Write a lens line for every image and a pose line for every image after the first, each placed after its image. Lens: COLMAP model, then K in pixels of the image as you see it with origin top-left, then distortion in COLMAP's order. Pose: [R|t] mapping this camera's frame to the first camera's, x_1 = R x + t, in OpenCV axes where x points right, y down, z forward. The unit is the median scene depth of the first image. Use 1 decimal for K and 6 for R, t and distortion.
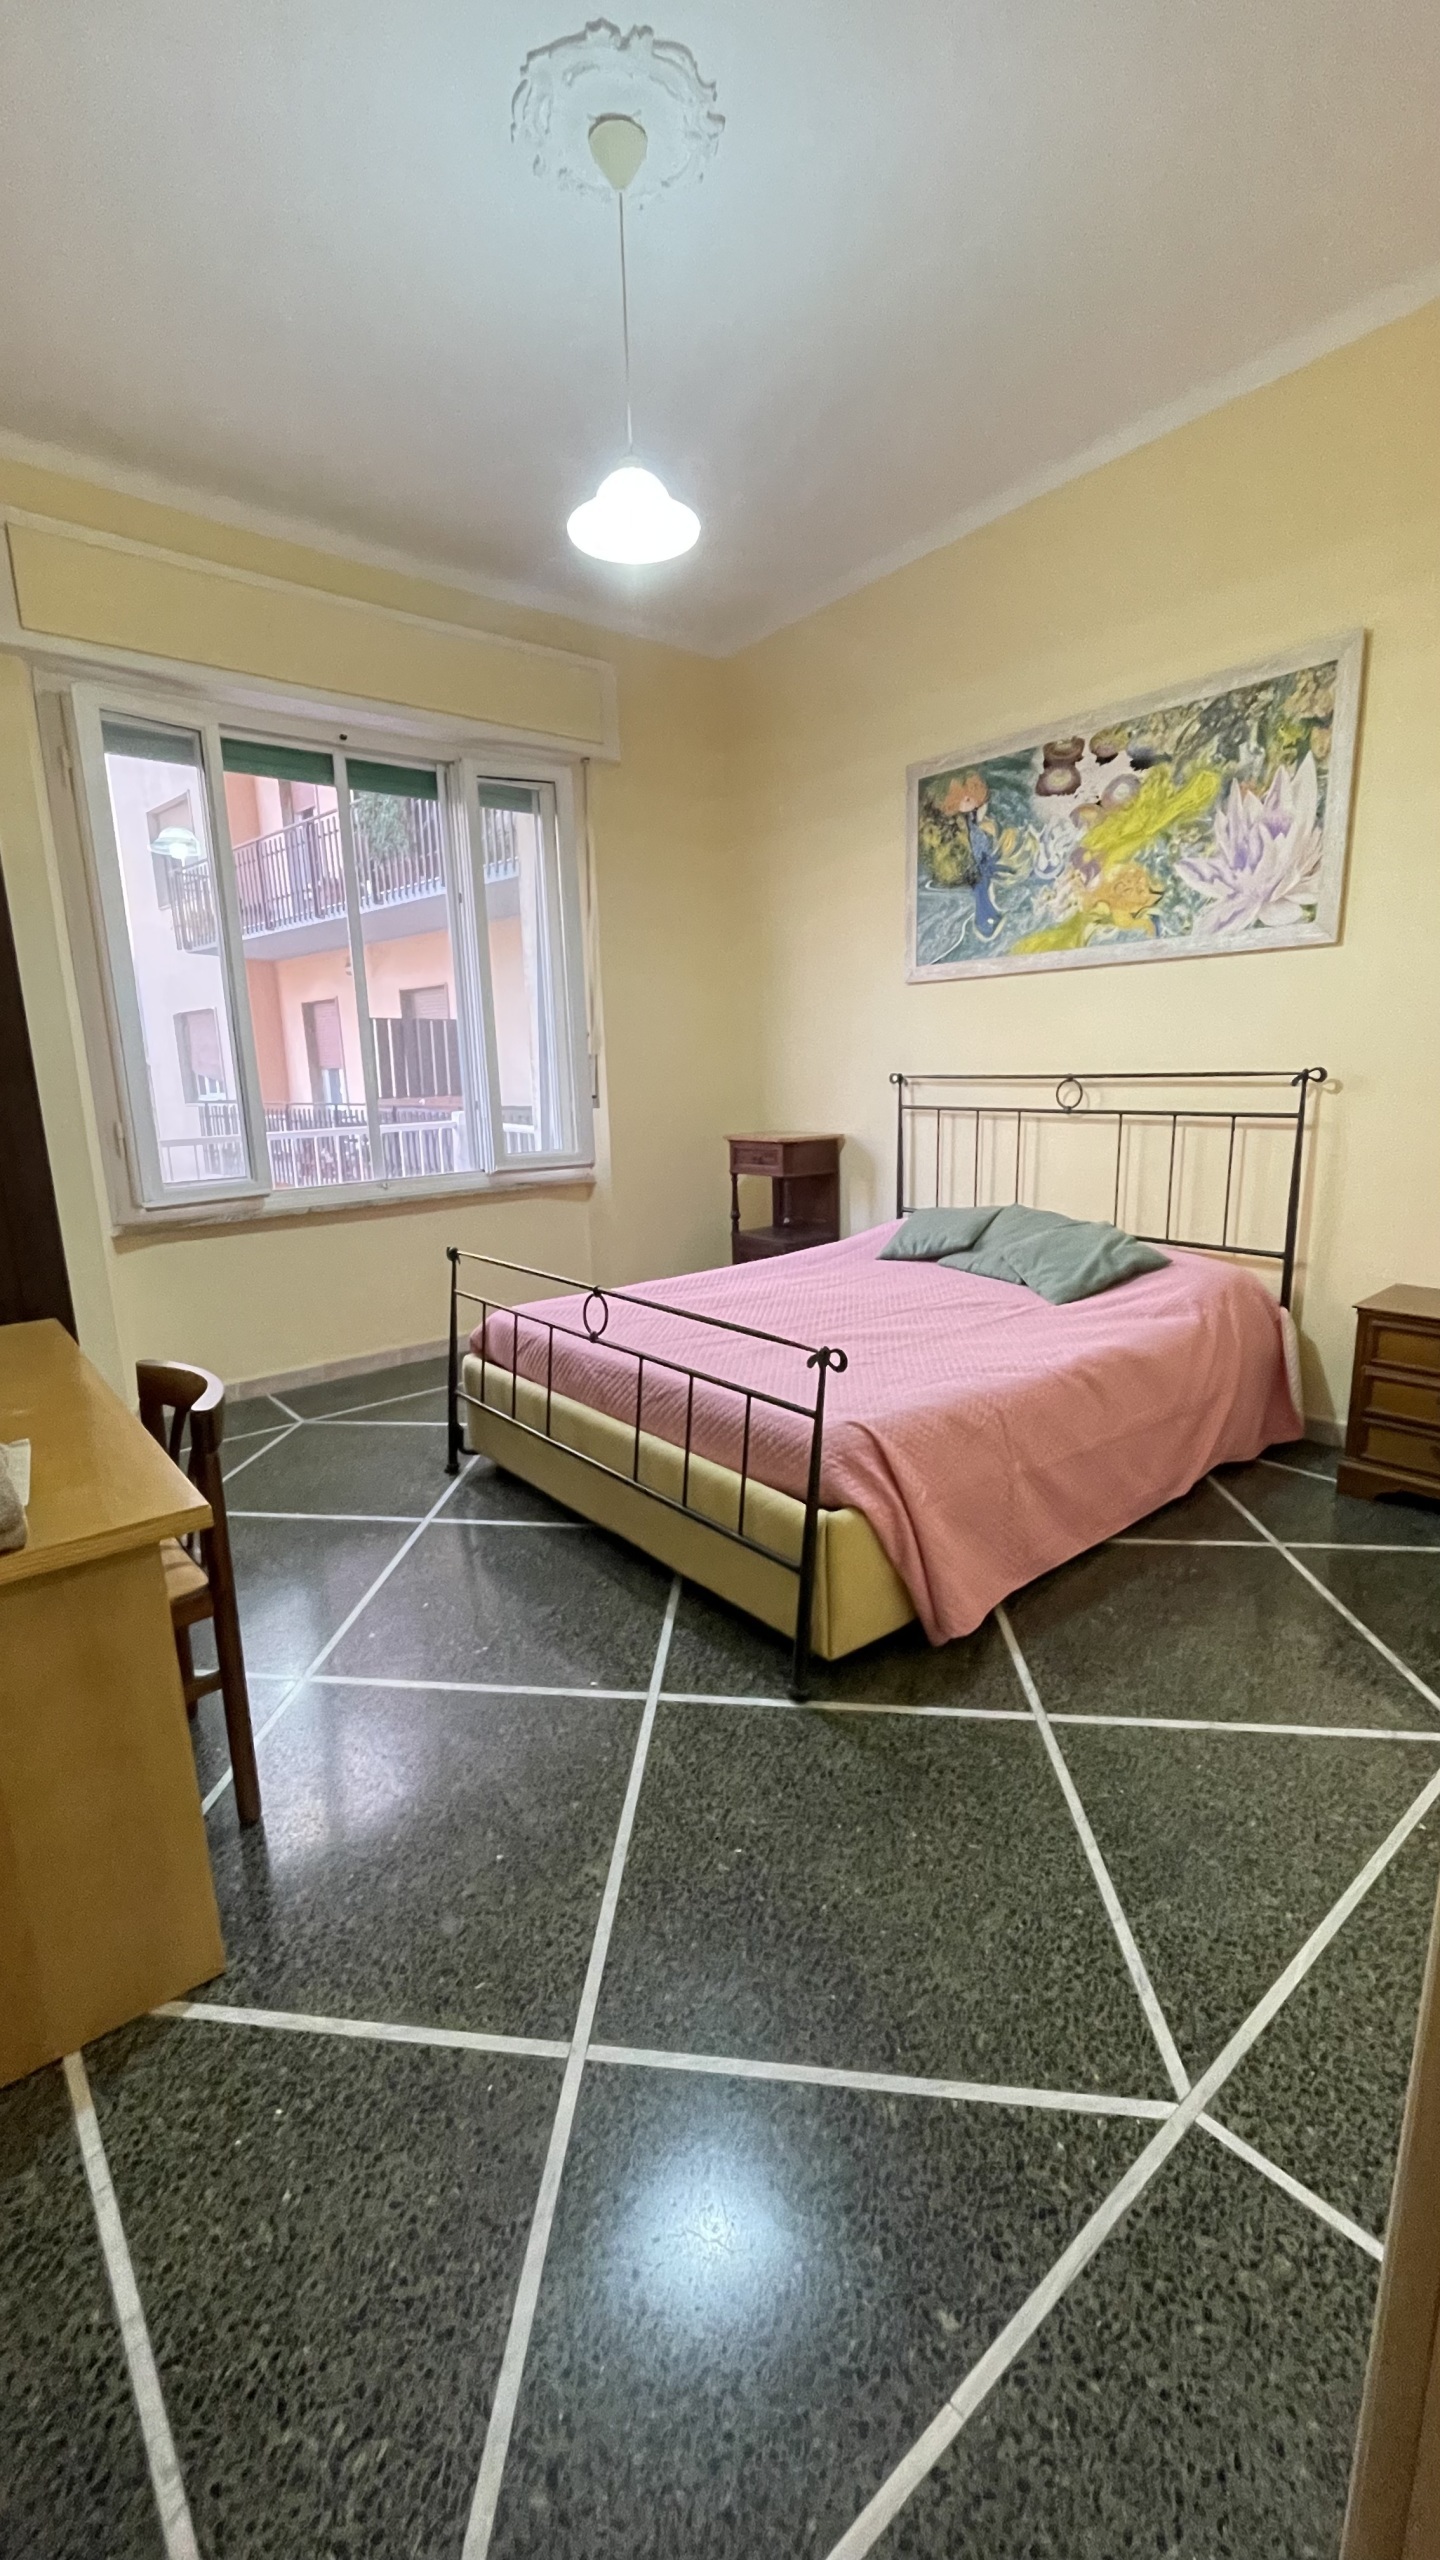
lens RADIAL K [[1033.4, 0, 721.7], [0, 1033.4, 1285.2], [0, 0, 1]] dist [-0.001612, -0.000911]
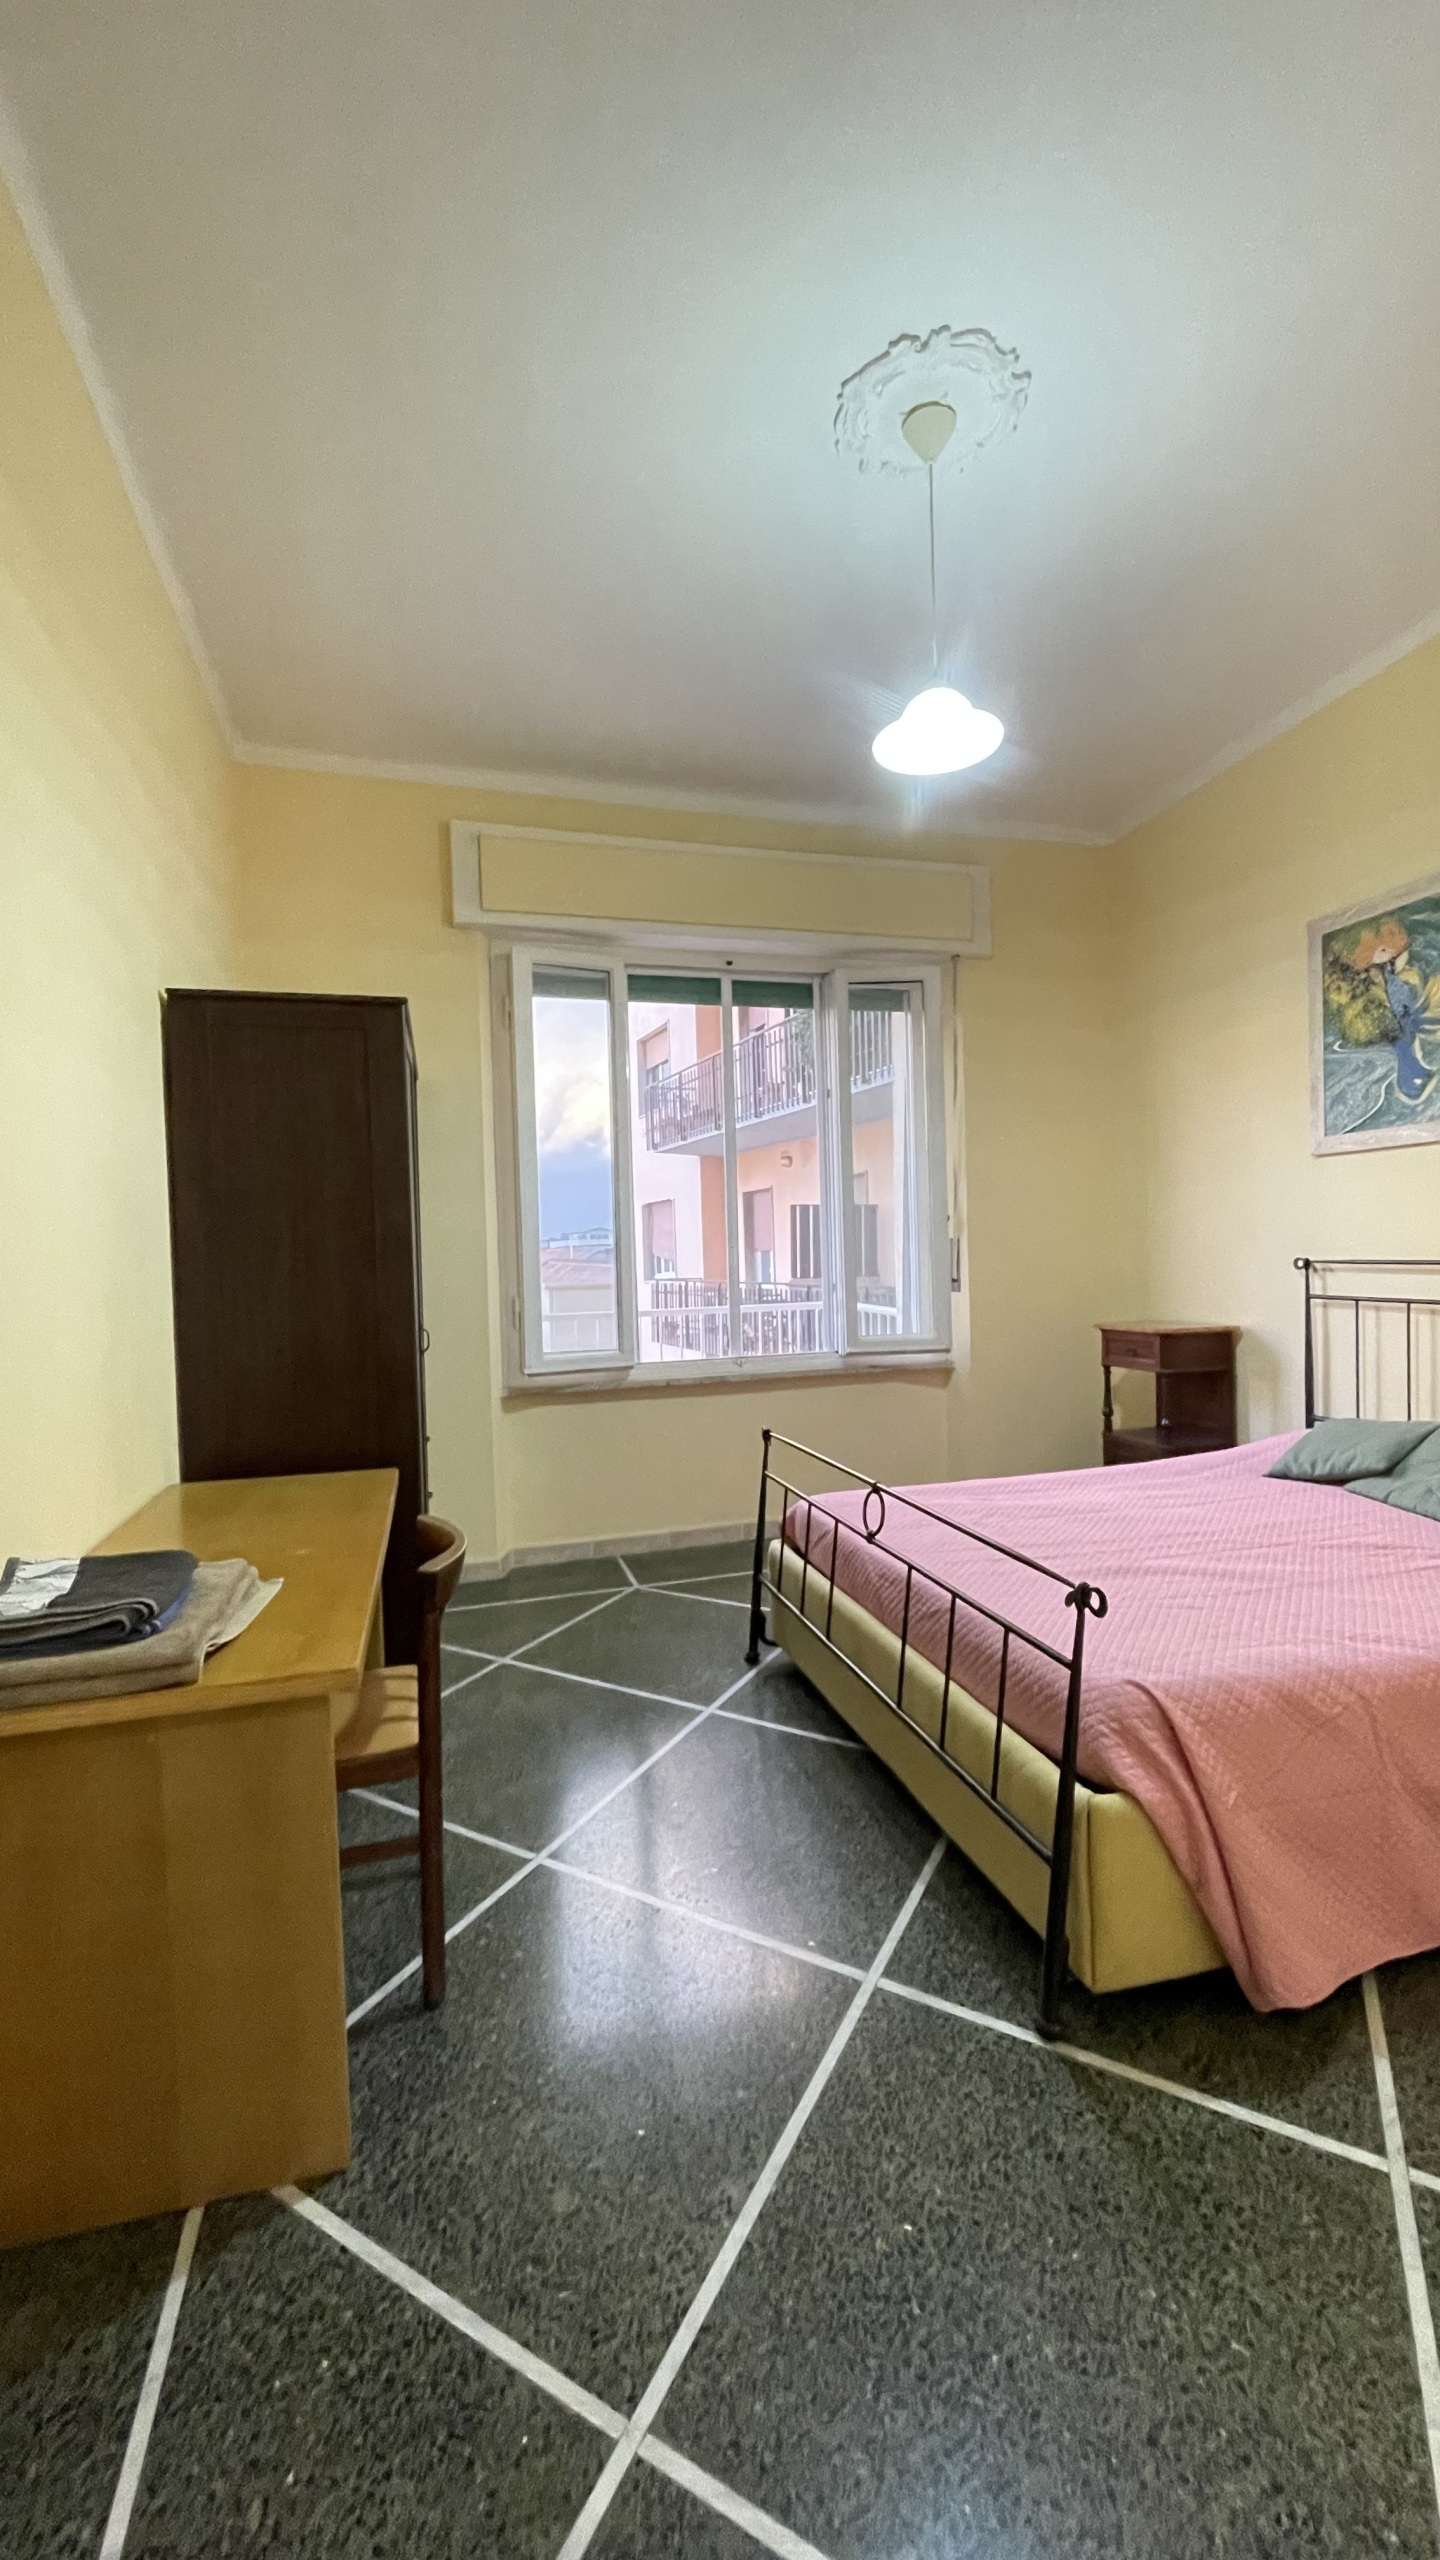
lens RADIAL K [[1033.4, 0, 721.7], [0, 1033.4, 1285.2], [0, 0, 1]] dist [-0.001612, -0.000911]
pose [[0.914431, 0.012895, -0.404535, 0.117655], [-0.082108, 0.984620, -0.154215, -0.017376], [0.396325, 0.174235, 0.901426, 0.064296]]
